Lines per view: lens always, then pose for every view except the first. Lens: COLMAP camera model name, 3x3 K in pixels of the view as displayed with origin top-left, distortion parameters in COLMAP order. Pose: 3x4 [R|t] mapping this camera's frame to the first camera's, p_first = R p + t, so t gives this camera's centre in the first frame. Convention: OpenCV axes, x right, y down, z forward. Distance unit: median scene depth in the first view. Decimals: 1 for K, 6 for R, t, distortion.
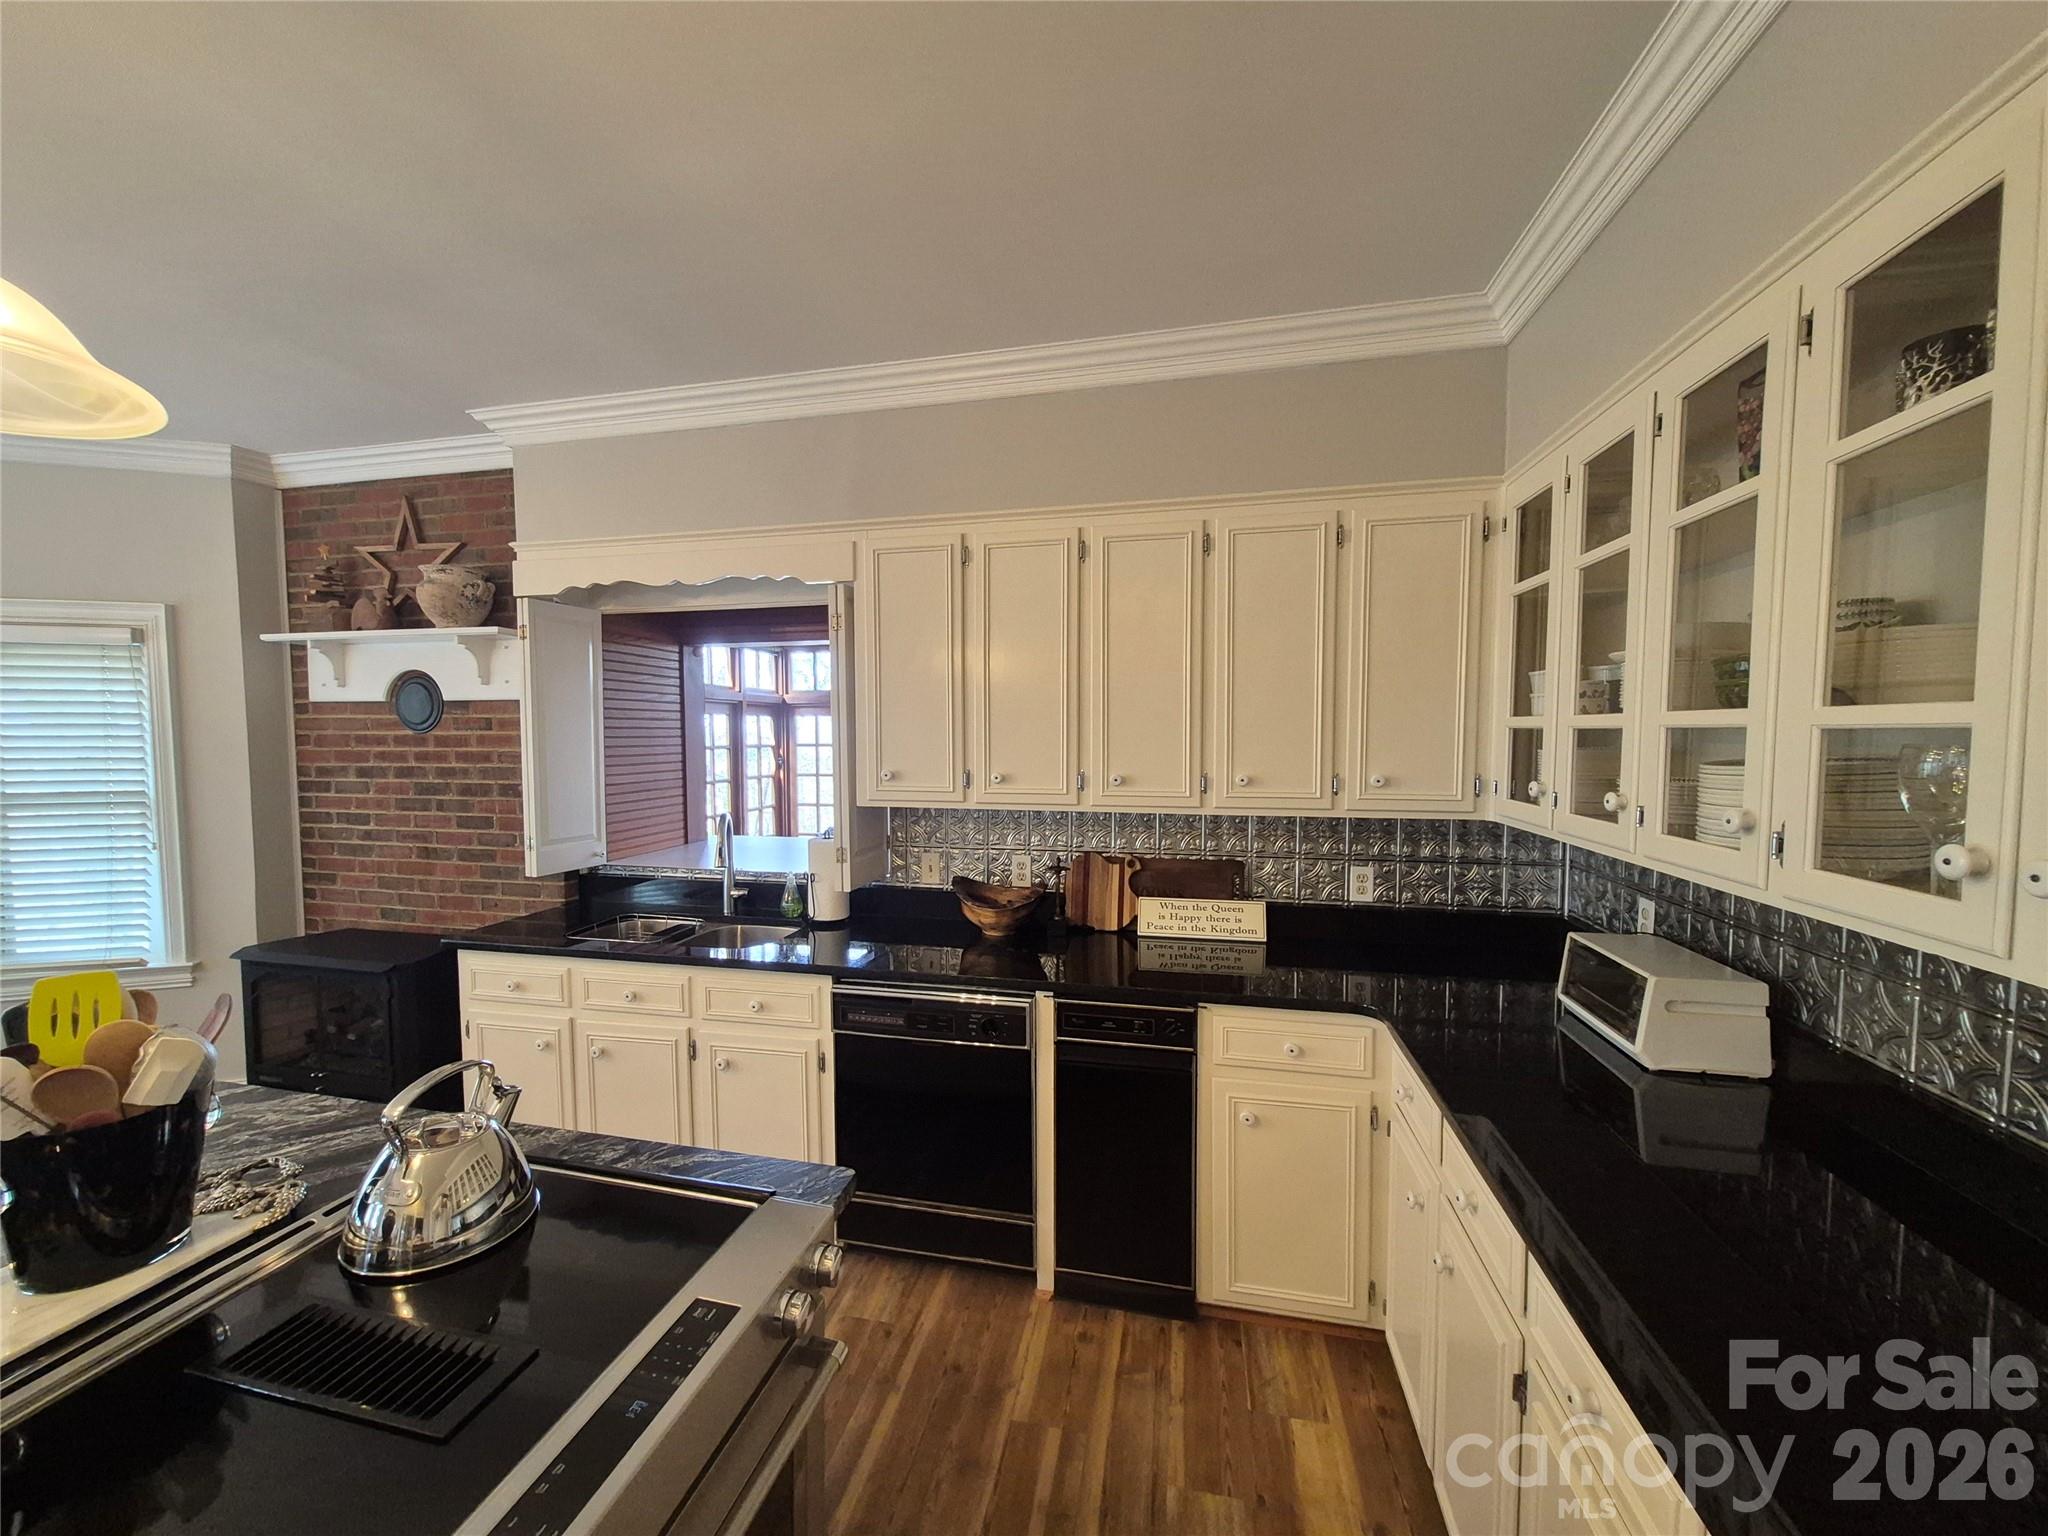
lens RADIAL K [[801.5, 0, 1013.6], [0, 801.5, 772.8], [0, 0, 1]] dist [-0.001499, -0.000122]
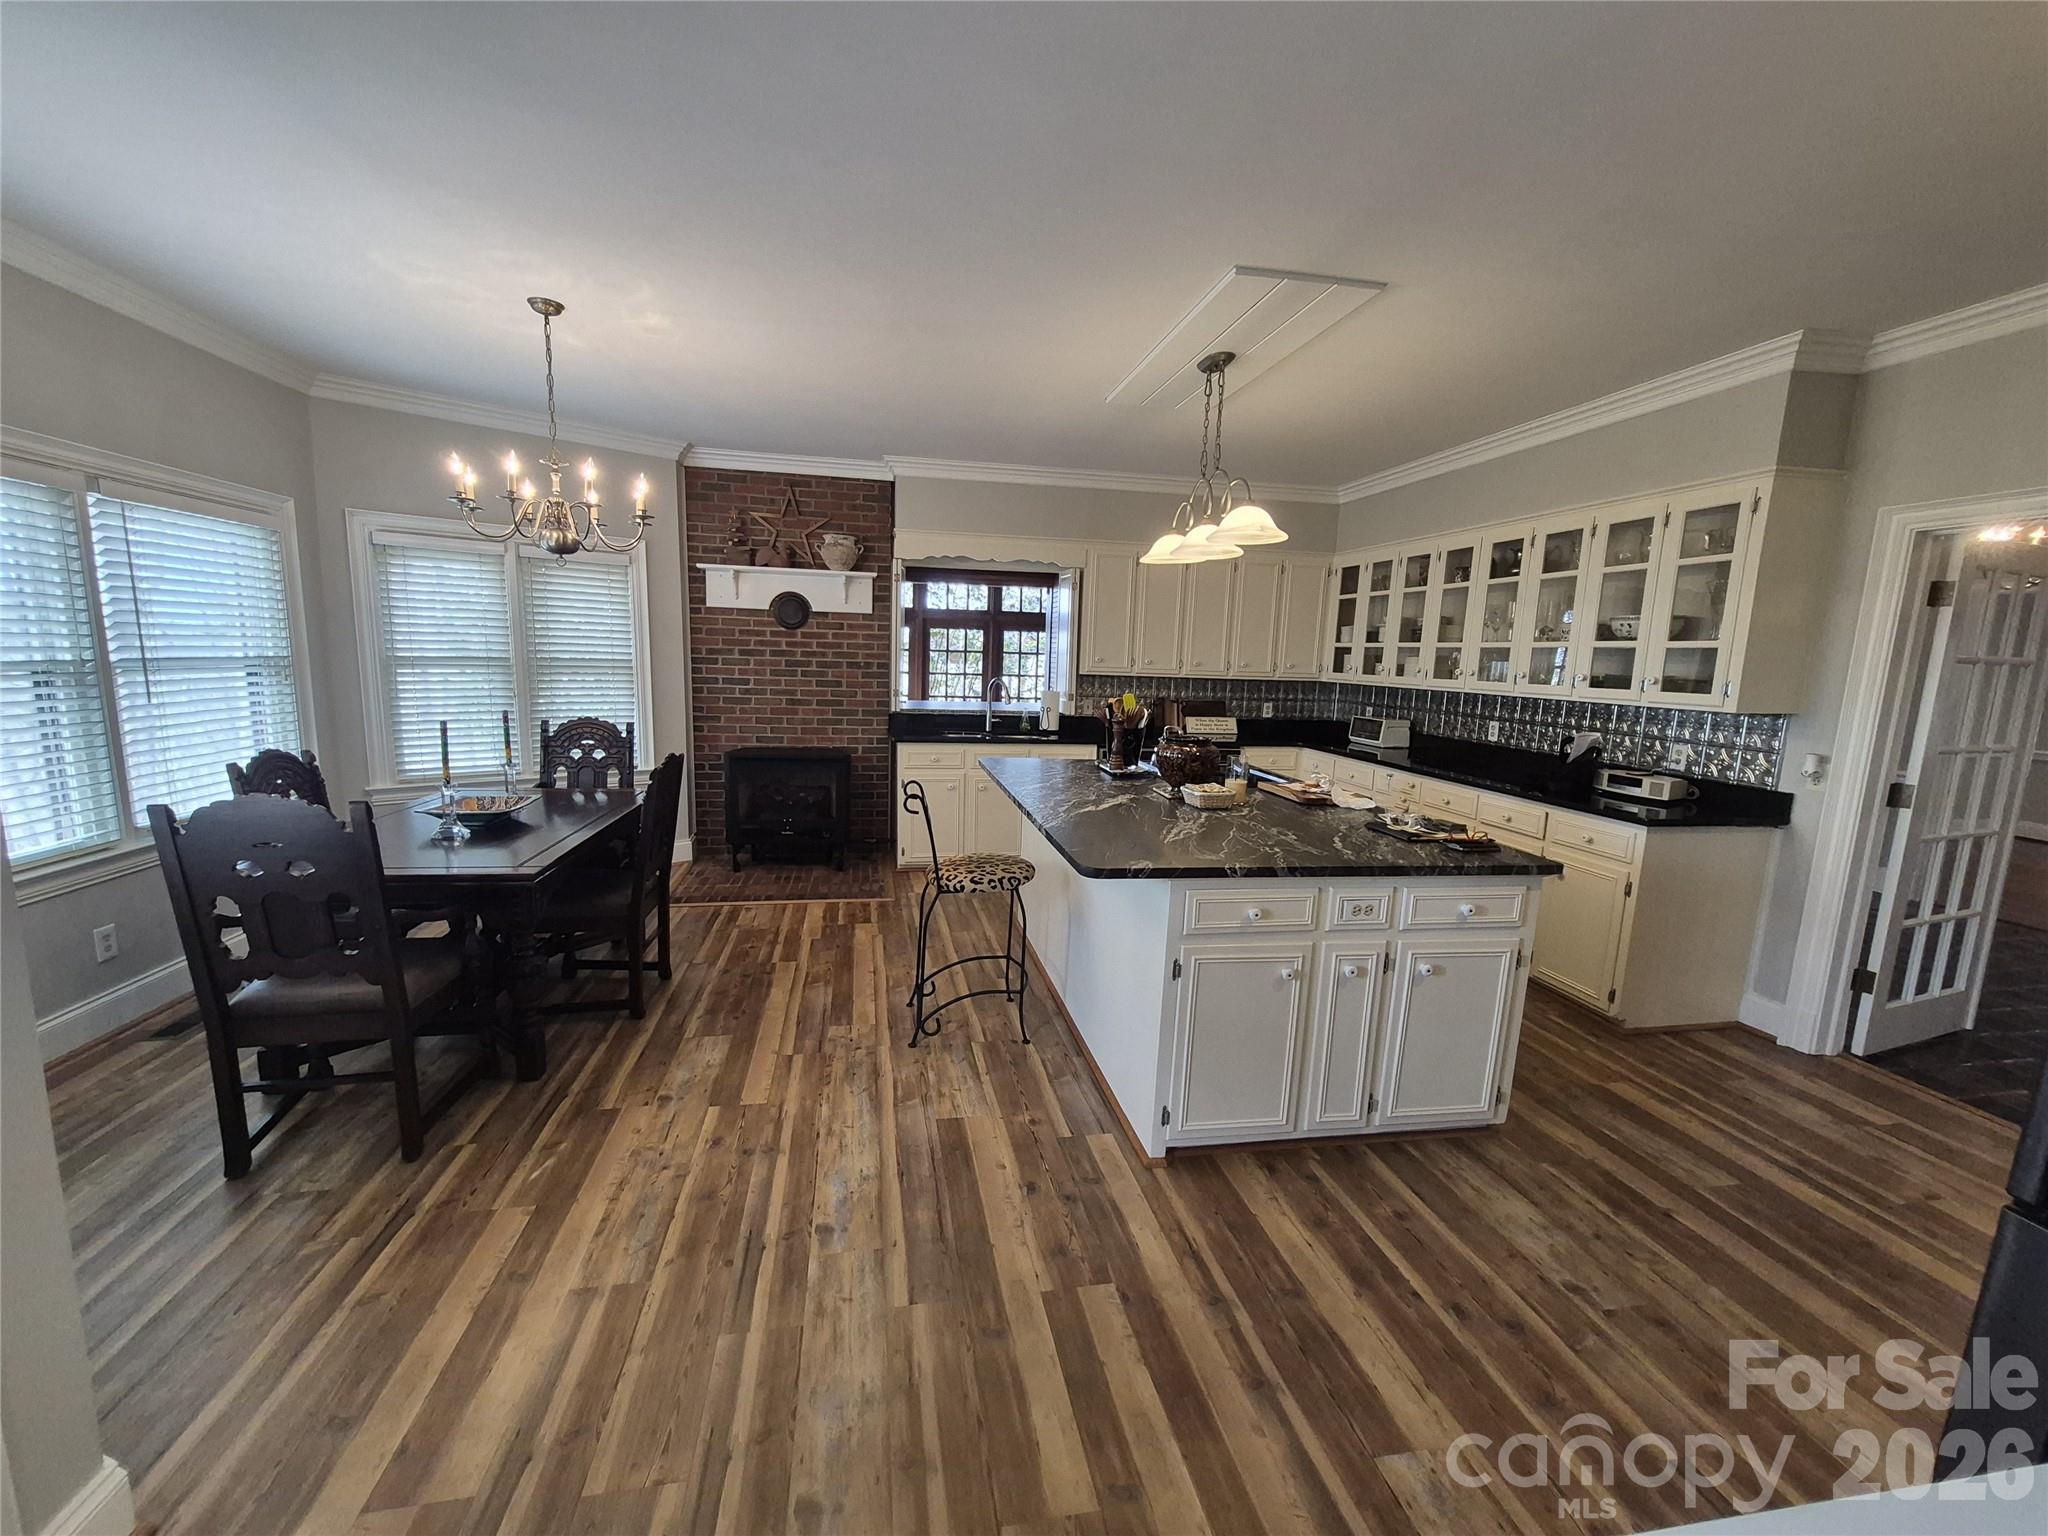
lens RADIAL K [[801.5, 0, 1016.8], [0, 801.5, 769.6], [0, 0, 1]] dist [-0.001499, -0.000122]
pose [[0.916552, -0.027236, 0.398986, -1.139326], [-0.012247, 0.995299, 0.096075, 0.086186], [-0.399727, -0.092944, 0.911910, -0.857579]]
